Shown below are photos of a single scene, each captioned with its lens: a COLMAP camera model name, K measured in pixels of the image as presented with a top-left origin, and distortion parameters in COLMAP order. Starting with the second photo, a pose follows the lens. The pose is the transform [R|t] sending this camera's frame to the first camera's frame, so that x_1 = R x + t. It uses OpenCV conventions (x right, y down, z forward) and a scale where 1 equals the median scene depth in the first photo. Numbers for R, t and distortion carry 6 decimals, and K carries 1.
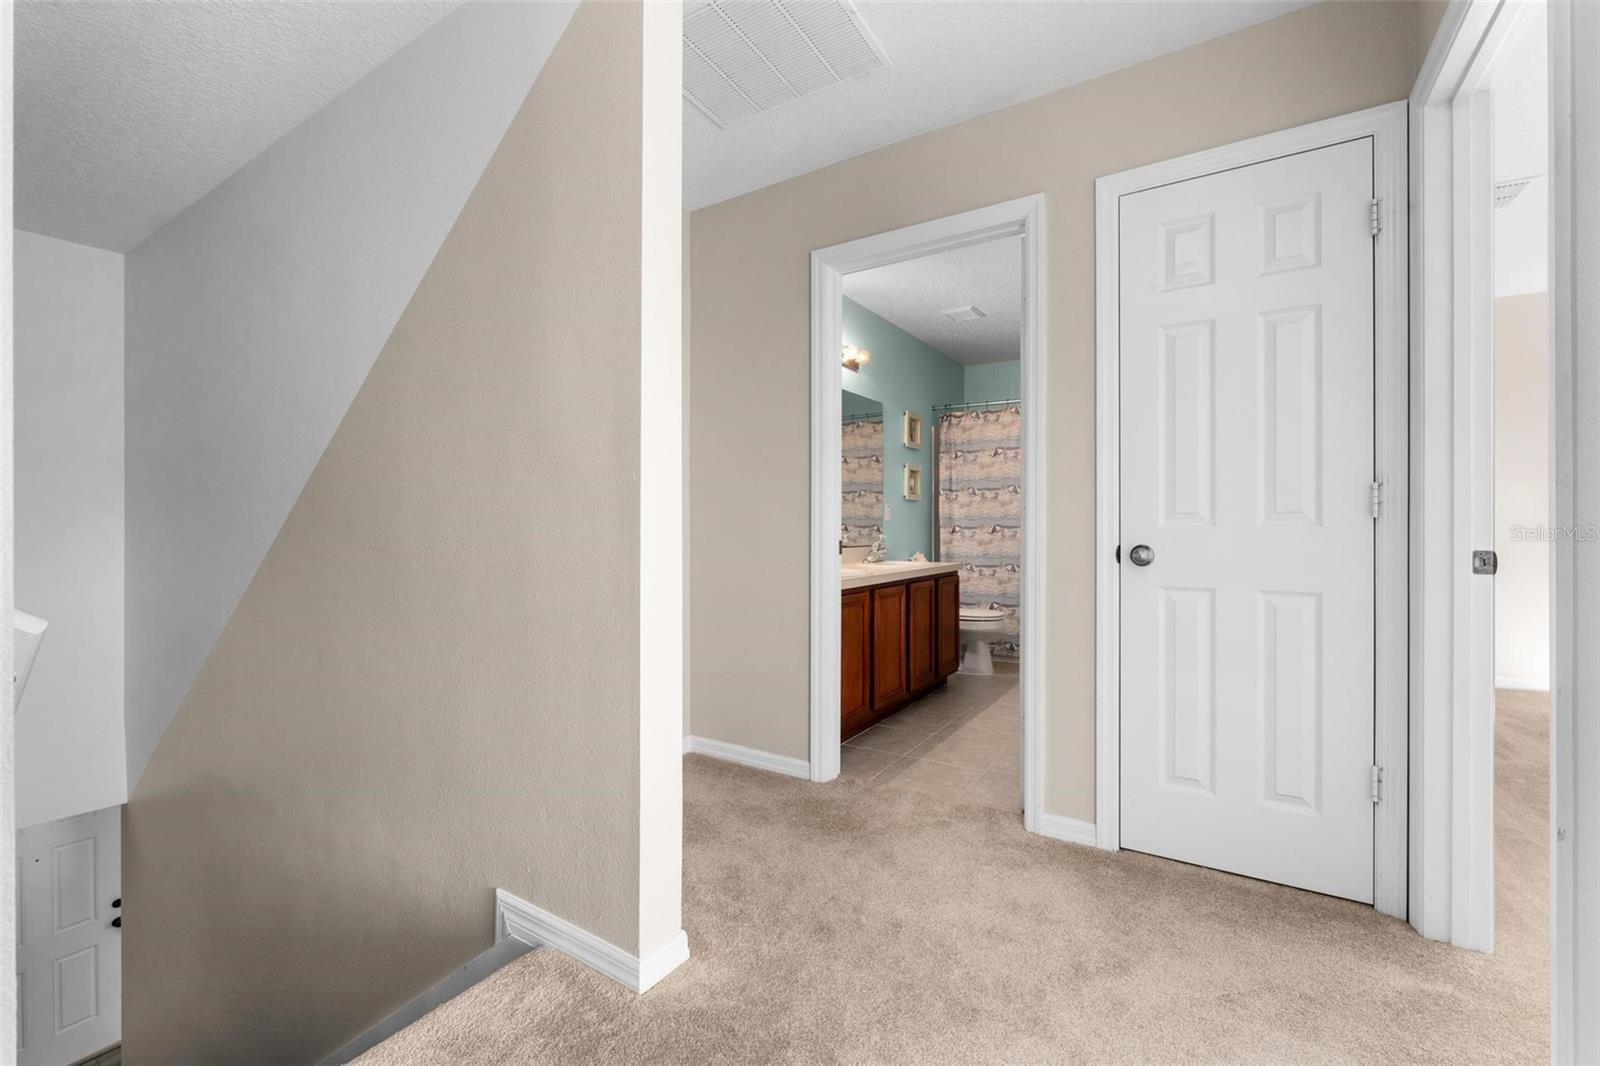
lens RADIAL K [[671.2, 0, 800.0], [0, 671.2, 533.0], [0, 0, 1]] dist [-0.000447, -0.000098]
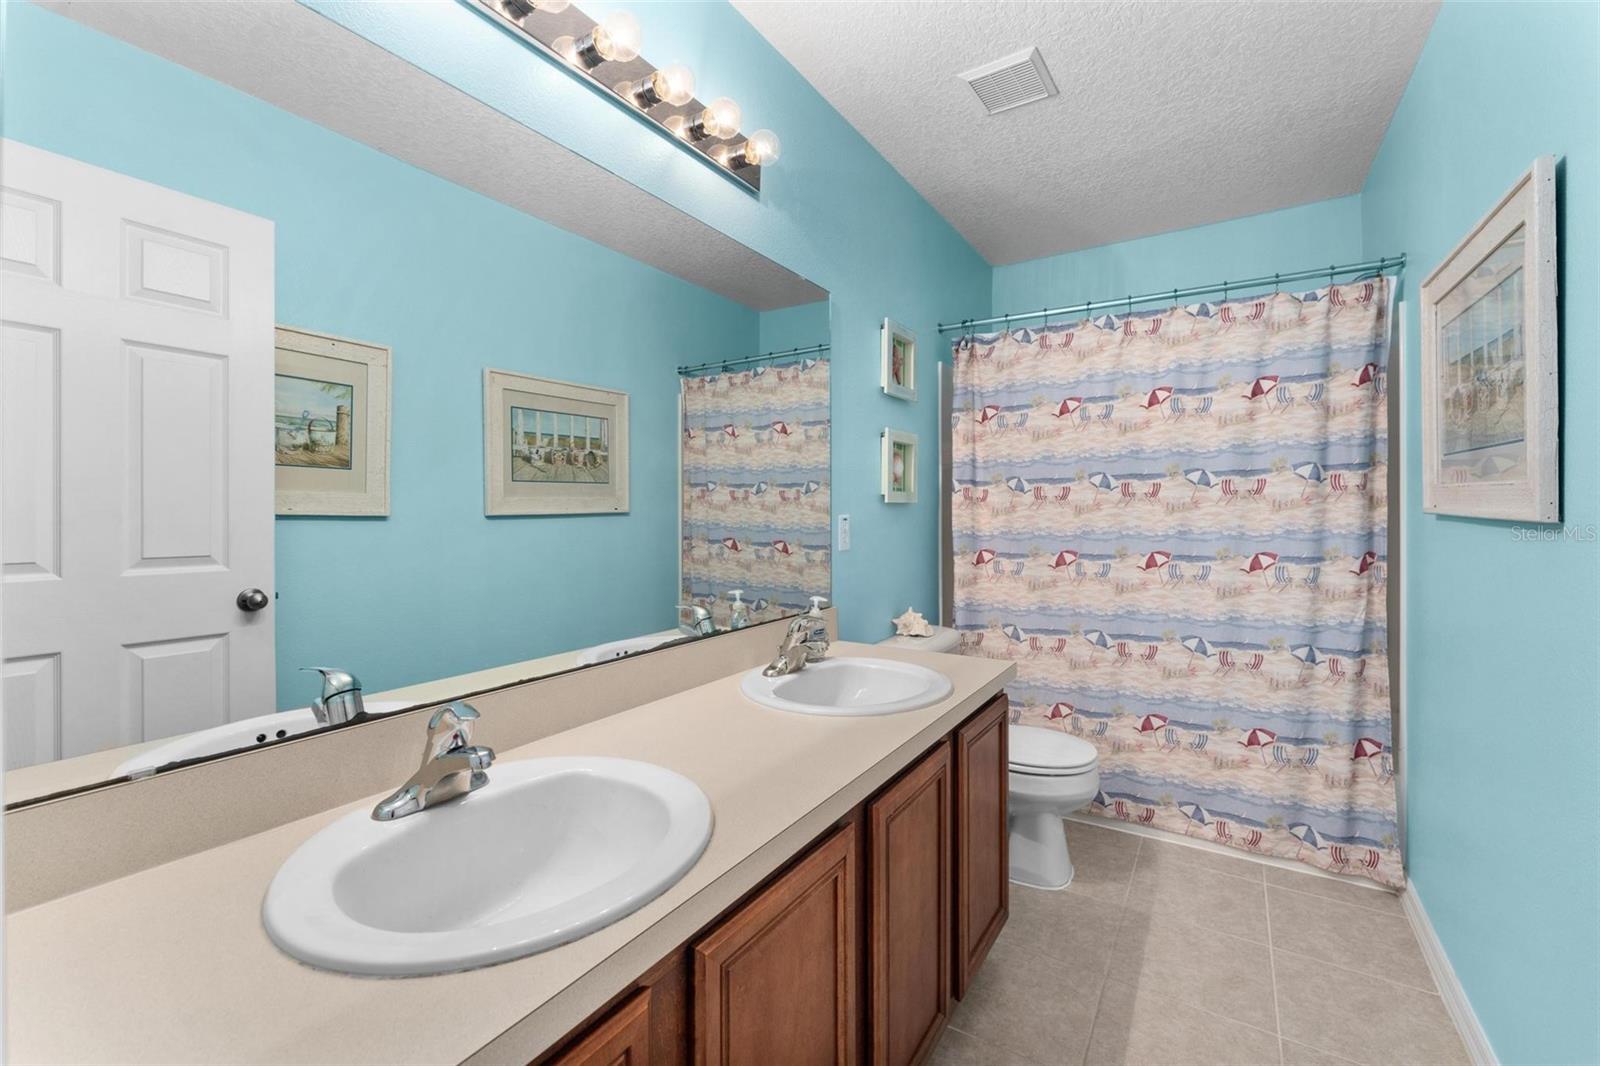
lens RADIAL K [[665.9, 0, 801.1], [0, 665.9, 509.9], [0, 0, 1]] dist [-0.002110, -0.000455]
pose [[0.999997, -0.001418, -0.001807, 0.092915], [0.001396, 0.999928, -0.011927, -0.036990], [0.001823, 0.011924, 0.999927, 0.492327]]
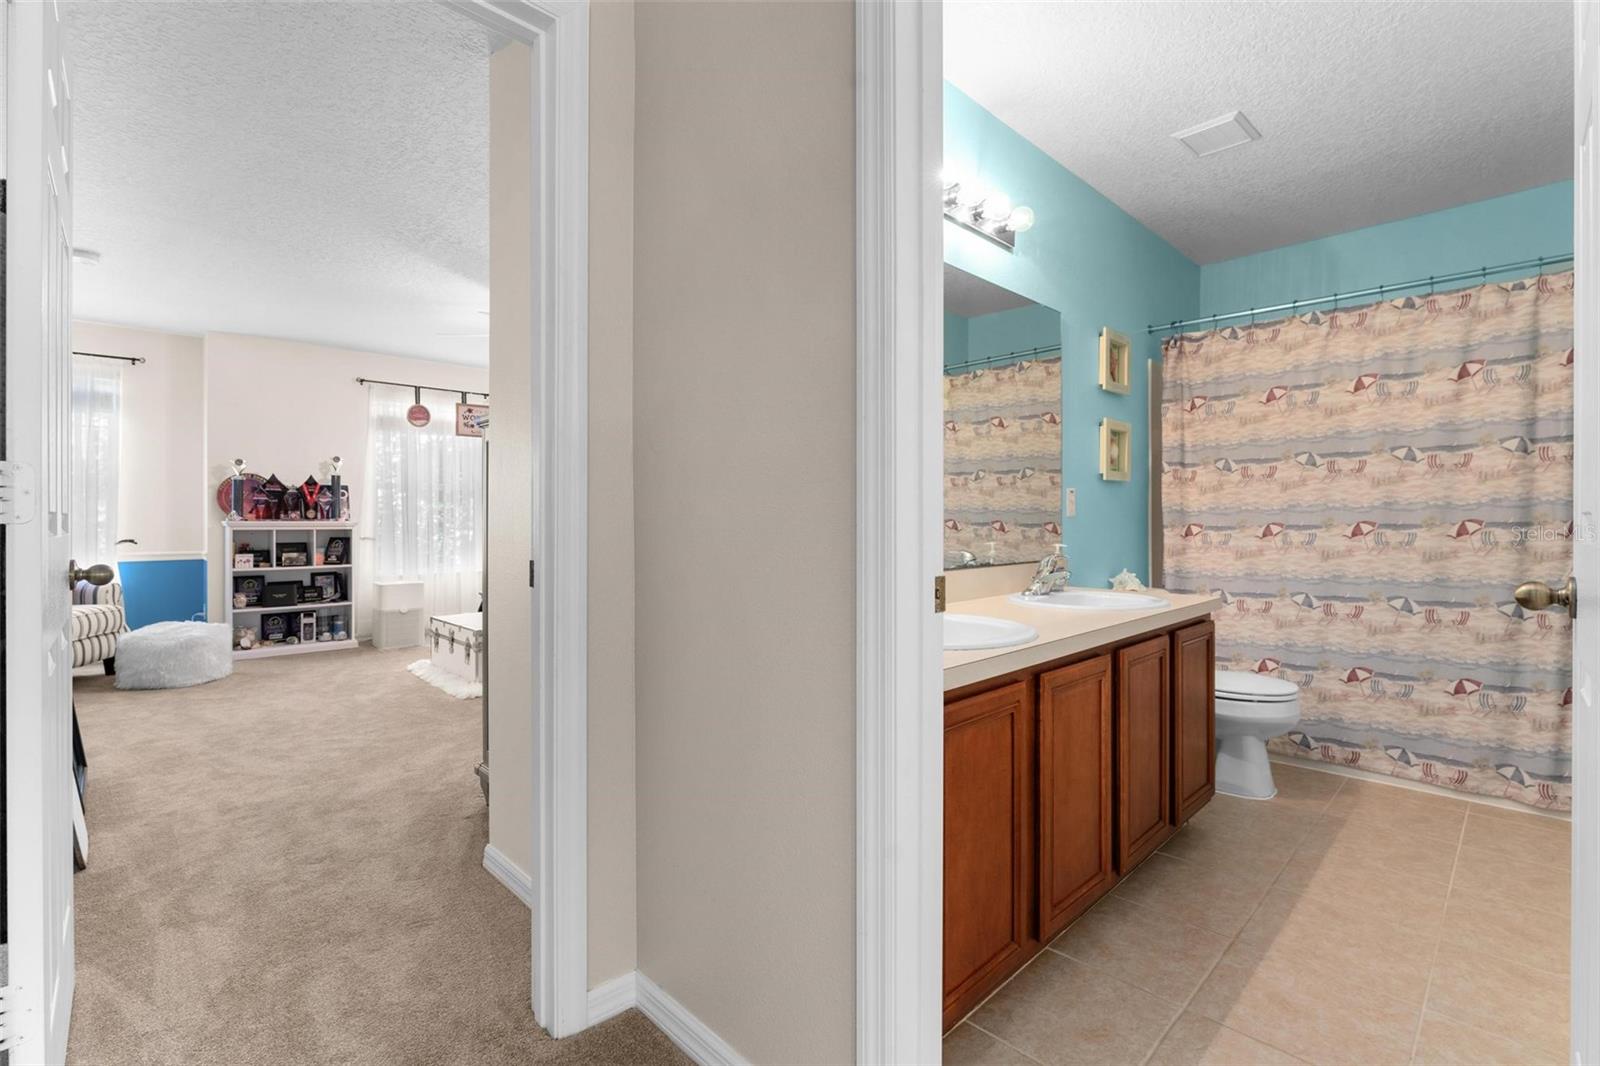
lens RADIAL K [[719.9, 0, 801.7], [0, 719.9, 520.3], [0, 0, 1]] dist [-0.000570, 0.000970]
pose [[0.974344, -0.002009, -0.225055, 0.040587], [0.000190, 0.999967, -0.008106, -0.009369], [0.225064, 0.007855, 0.974312, 0.312048]]
